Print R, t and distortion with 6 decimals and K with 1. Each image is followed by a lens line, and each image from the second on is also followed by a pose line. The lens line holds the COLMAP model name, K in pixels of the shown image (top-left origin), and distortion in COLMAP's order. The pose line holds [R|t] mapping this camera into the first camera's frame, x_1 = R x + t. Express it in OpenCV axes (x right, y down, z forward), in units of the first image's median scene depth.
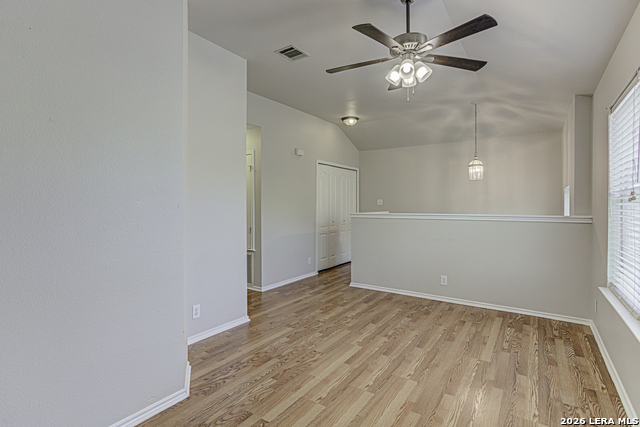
lens RADIAL K [[317.5, 0, 316.8], [0, 317.5, 210.6], [0, 0, 1]] dist [-0.003292, 0.000774]
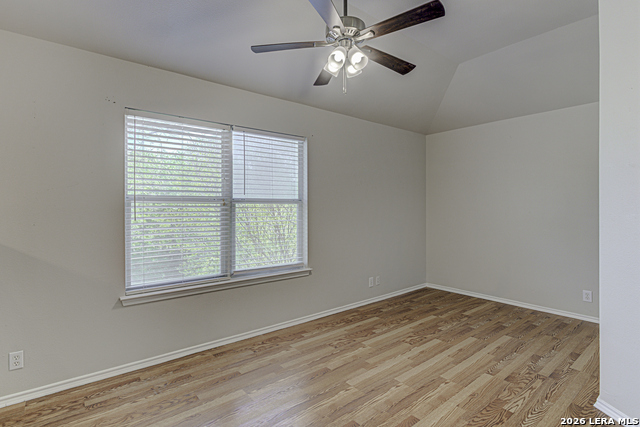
lens RADIAL K [[329.9, 0, 310.7], [0, 329.9, 200.9], [0, 0, 1]] dist [0.018077, -0.000854]
pose [[-0.958506, 0.005894, 0.285012, 0.117197], [0.004996, 0.999980, -0.003876, -0.036220], [-0.285029, -0.002291, -0.958516, 2.037311]]
